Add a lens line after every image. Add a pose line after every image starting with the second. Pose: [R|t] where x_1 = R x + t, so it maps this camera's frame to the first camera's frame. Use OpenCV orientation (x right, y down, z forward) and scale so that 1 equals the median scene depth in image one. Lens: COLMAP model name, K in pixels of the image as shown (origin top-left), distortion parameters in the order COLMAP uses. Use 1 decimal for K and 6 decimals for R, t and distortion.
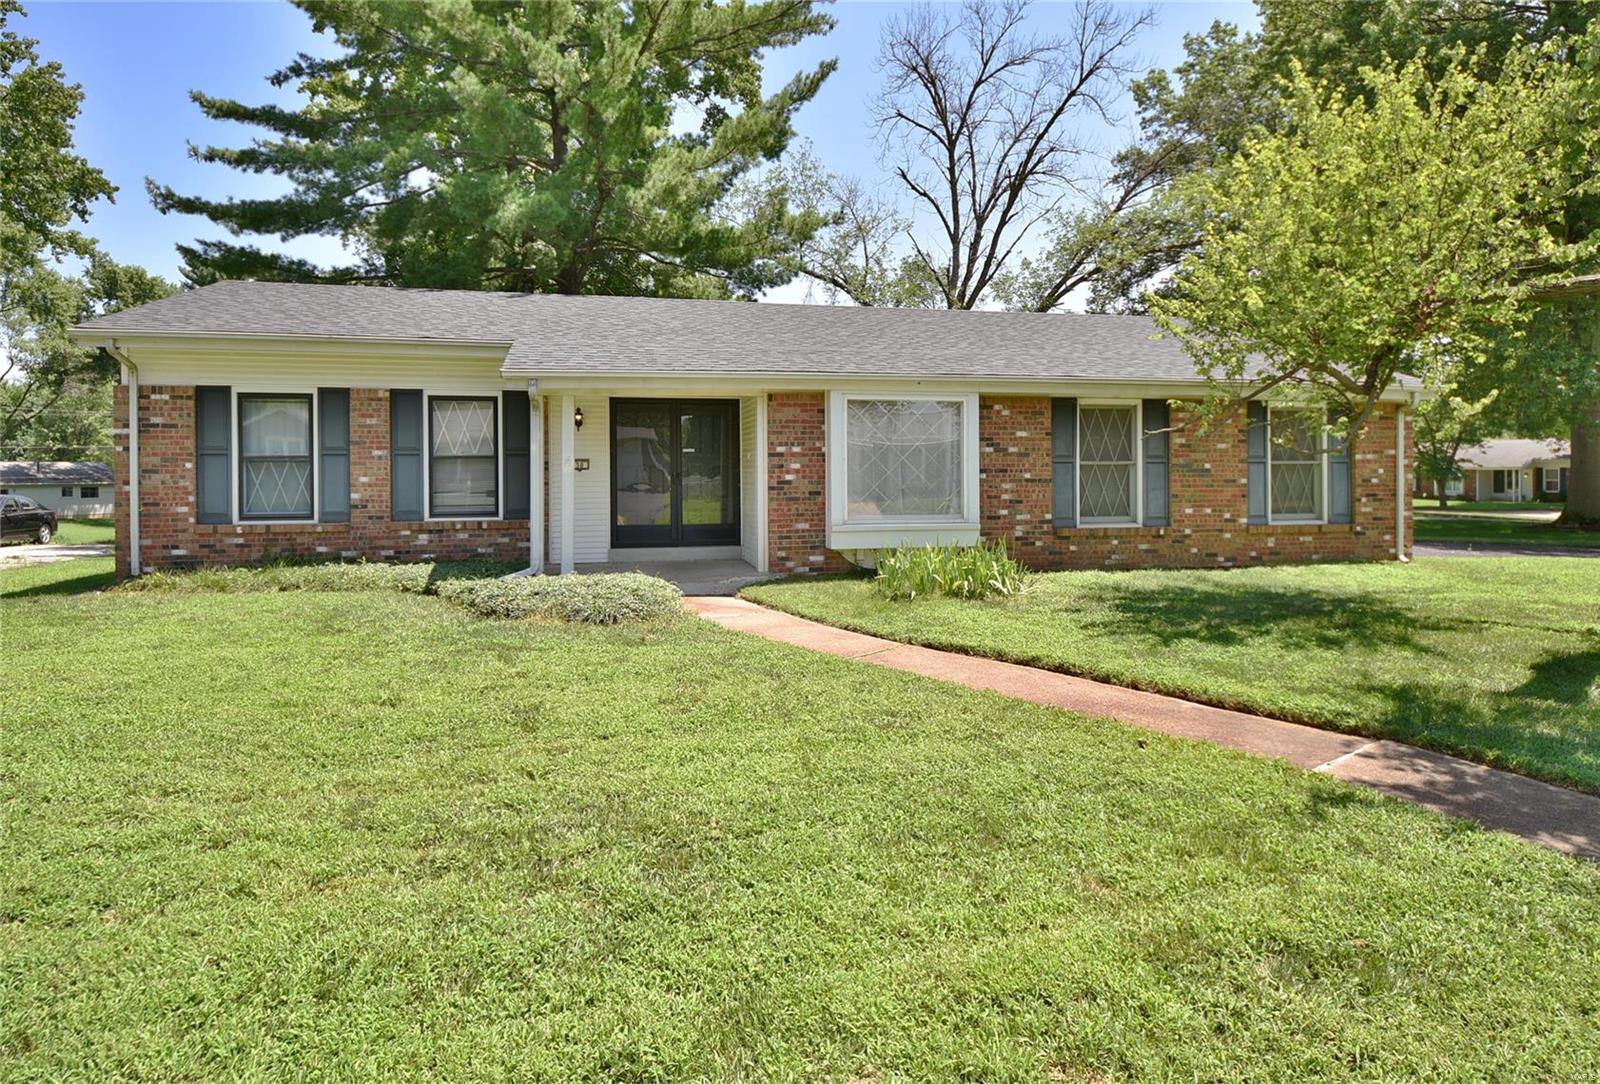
lens RADIAL K [[762.1, 0, 725.3], [0, 762.1, 481.4], [0, 0, 1]] dist [0.004237, -0.005096]
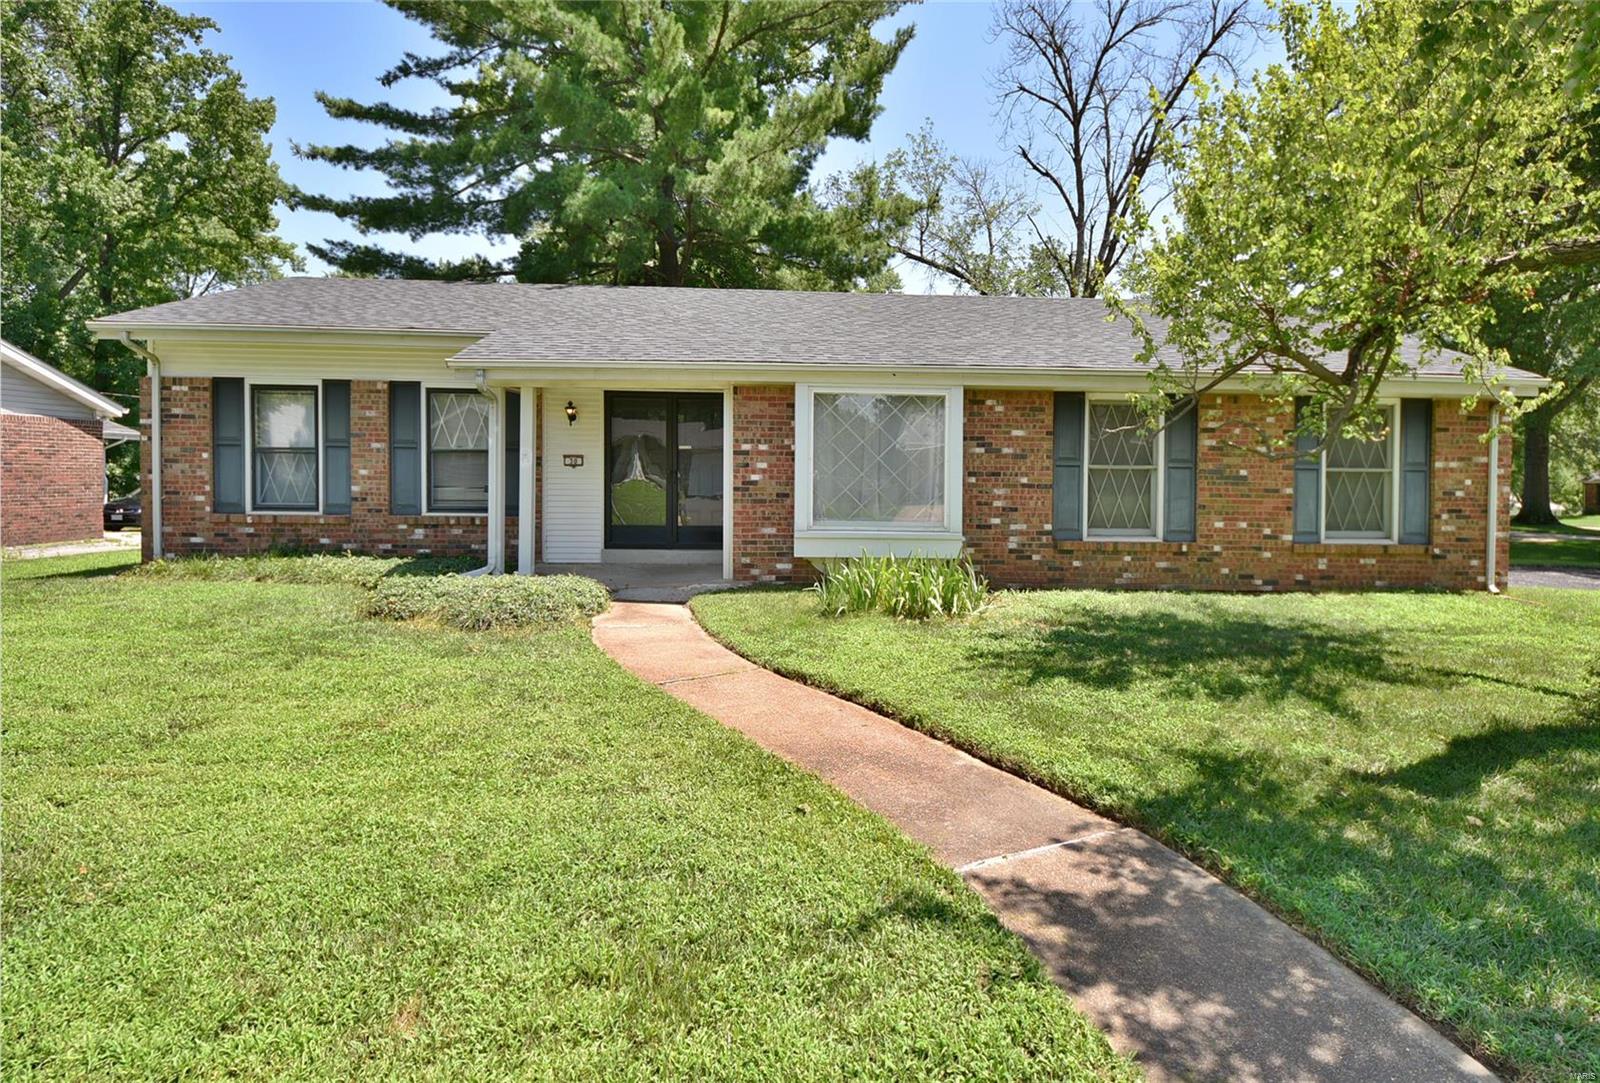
lens RADIAL K [[764.4, 0, 888.7], [0, 764.4, 491.6], [0, 0, 1]] dist [-0.001846, 0.000845]
pose [[0.992132, 0.019920, -0.123603, 0.333088], [-0.018383, 0.999739, 0.013558, -0.003376], [0.123841, -0.011179, 0.992239, 0.097015]]
